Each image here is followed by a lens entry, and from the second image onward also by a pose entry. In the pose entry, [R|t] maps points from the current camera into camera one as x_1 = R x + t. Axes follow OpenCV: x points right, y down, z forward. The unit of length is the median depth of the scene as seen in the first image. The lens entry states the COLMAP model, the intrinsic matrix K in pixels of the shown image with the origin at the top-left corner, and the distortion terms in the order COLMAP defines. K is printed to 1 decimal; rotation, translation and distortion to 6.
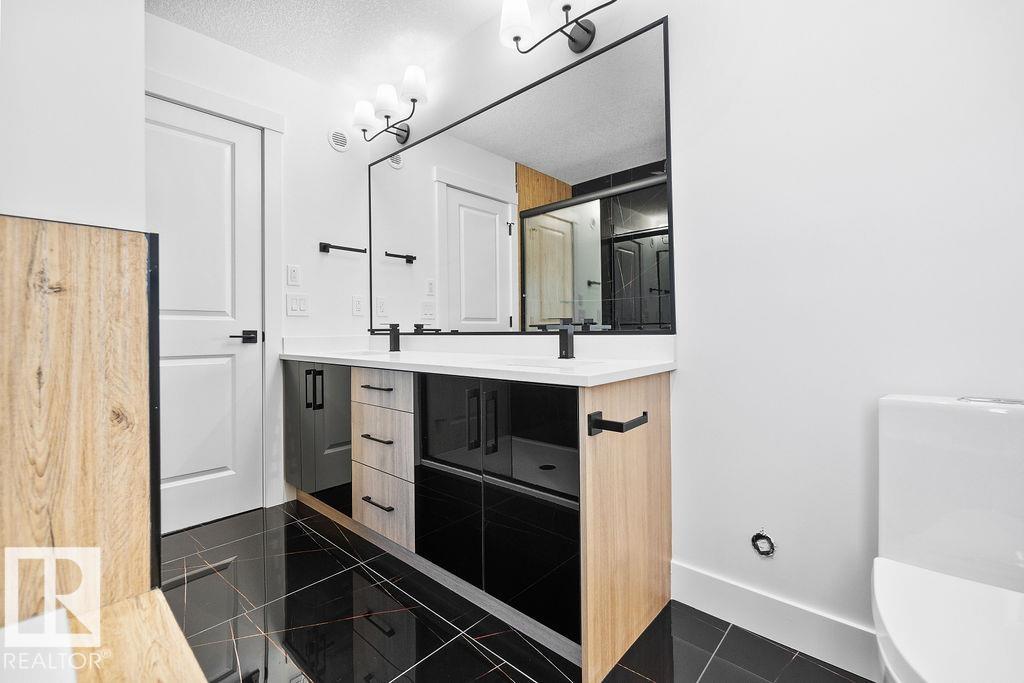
lens RADIAL K [[444.3, 0, 505.4], [0, 444.3, 328.1], [0, 0, 1]] dist [-0.006339, 0.001934]
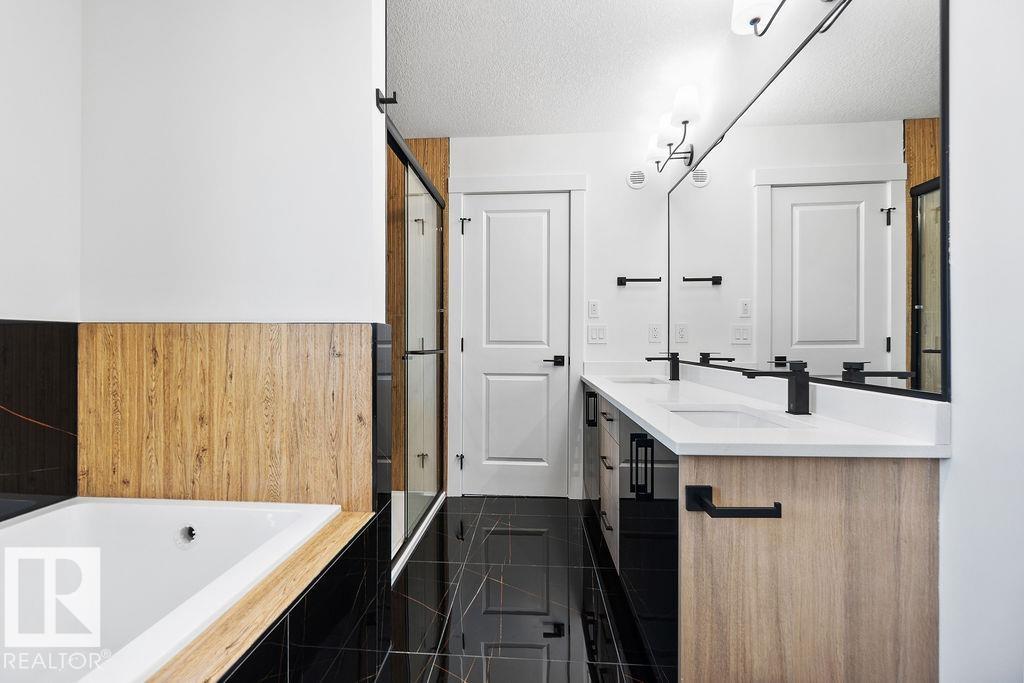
lens RADIAL K [[444.3, 0, 496.8], [0, 444.3, 343.2], [0, 0, 1]] dist [-0.006339, 0.001934]
pose [[0.608093, 0.009155, -0.793813, 0.312980], [0.003112, 0.999898, 0.013916, -0.047472], [0.793860, -0.010933, 0.608003, 0.085301]]
